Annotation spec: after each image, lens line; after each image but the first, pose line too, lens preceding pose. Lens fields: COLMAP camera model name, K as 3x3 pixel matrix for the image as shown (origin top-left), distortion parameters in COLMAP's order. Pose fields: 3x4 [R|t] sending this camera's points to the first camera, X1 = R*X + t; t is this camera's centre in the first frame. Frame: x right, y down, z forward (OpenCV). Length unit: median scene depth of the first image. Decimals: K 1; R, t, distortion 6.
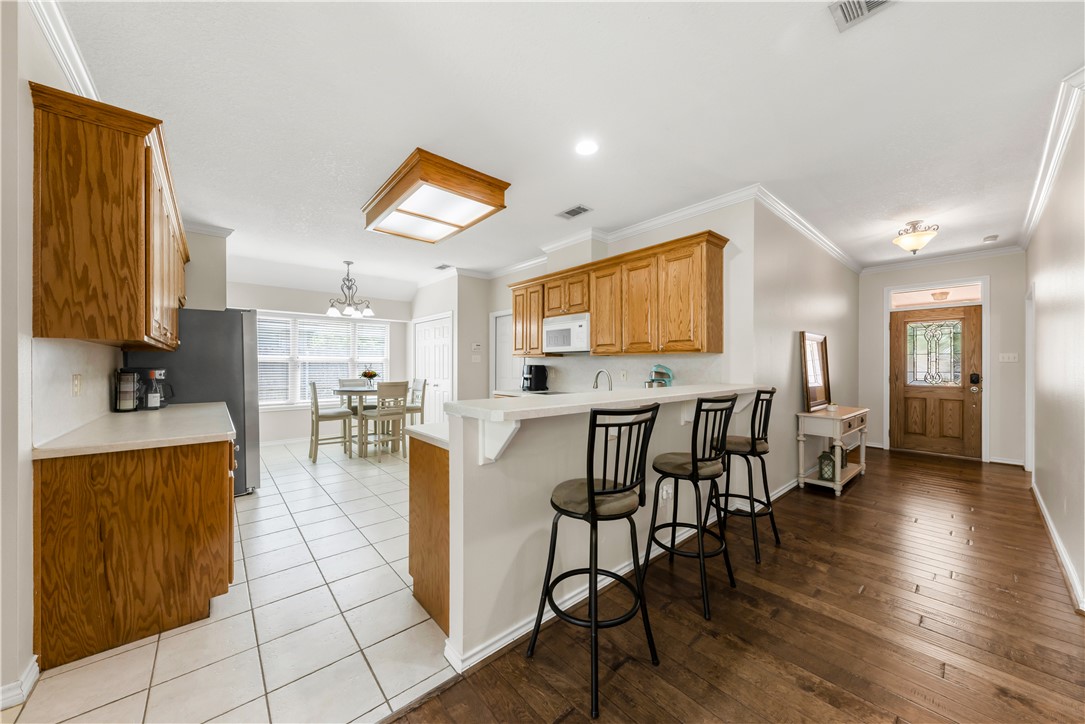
lens RADIAL K [[389.0, 0, 550.9], [0, 389.0, 364.9], [0, 0, 1]] dist [0.007250, -0.001650]
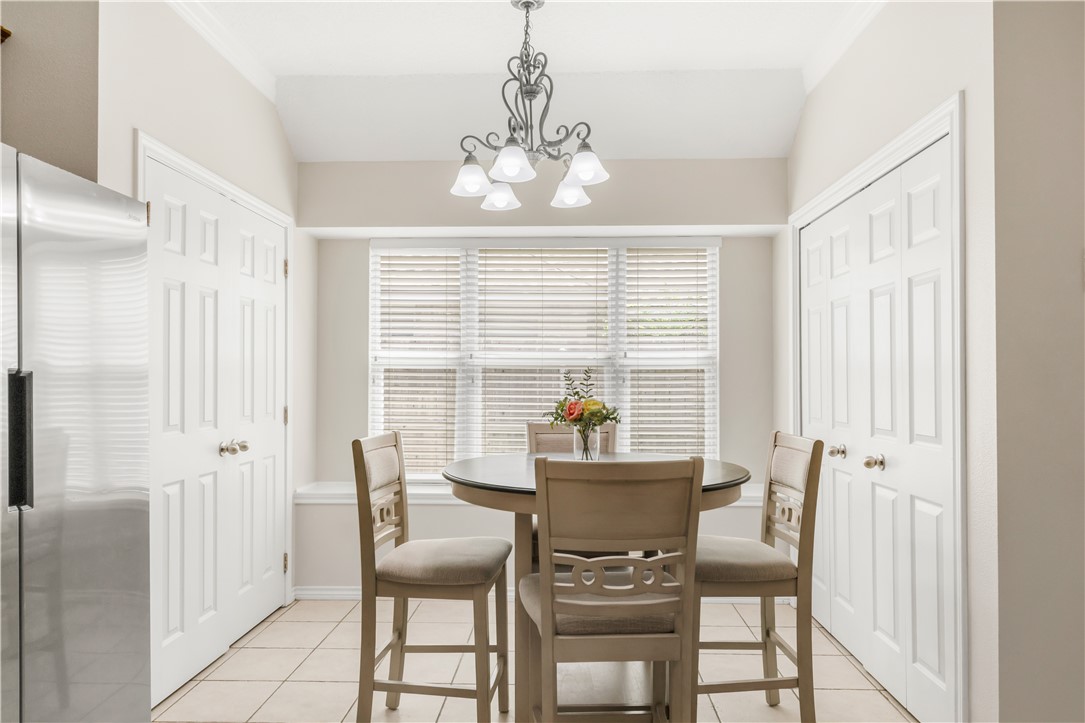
lens RADIAL K [[695.4, 0, 548.6], [0, 695.4, 369.6], [0, 0, 1]] dist [0.000927, -0.000521]
pose [[0.733580, -0.009646, -0.679534, -0.203183], [-0.000066, 0.999898, -0.014265, 0.004257], [0.679603, 0.010509, 0.733505, 0.734509]]
